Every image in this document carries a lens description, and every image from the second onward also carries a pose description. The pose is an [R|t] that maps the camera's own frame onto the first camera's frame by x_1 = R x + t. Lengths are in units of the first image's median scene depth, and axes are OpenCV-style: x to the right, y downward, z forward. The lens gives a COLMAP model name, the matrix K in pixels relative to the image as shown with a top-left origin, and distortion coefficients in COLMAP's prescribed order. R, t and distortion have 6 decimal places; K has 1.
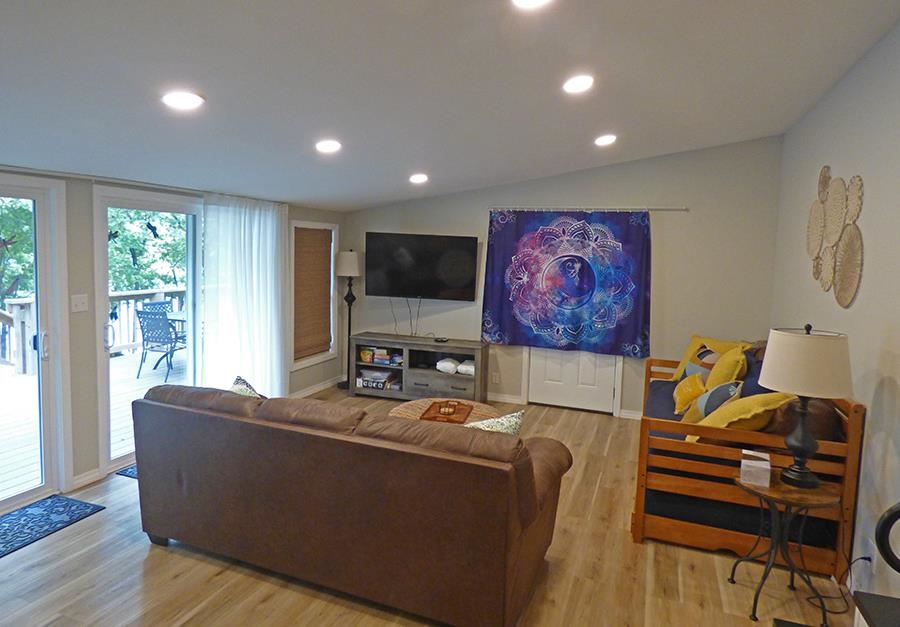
lens RADIAL K [[529.7, 0, 455.7], [0, 529.7, 304.2], [0, 0, 1]] dist [-0.012195, 0.001960]
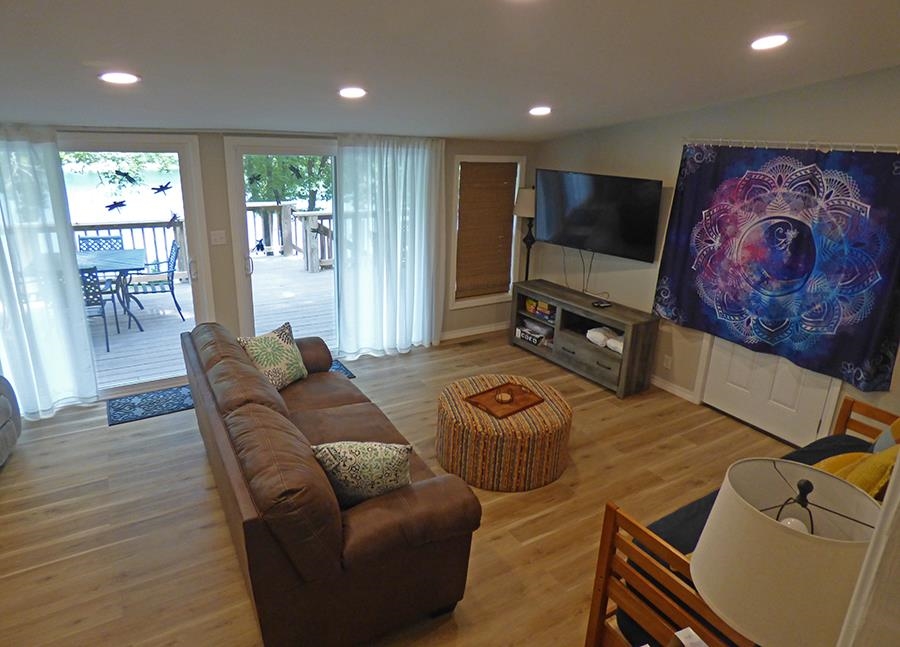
lens RADIAL K [[541.0, 0, 456.5], [0, 541.0, 318.3], [0, 0, 1]] dist [0.000659, 0.003295]
pose [[0.800089, 0.189095, -0.569299, 0.289648], [-0.076597, 0.973454, 0.215687, -0.080626], [0.594971, -0.128962, 0.793334, 0.185520]]
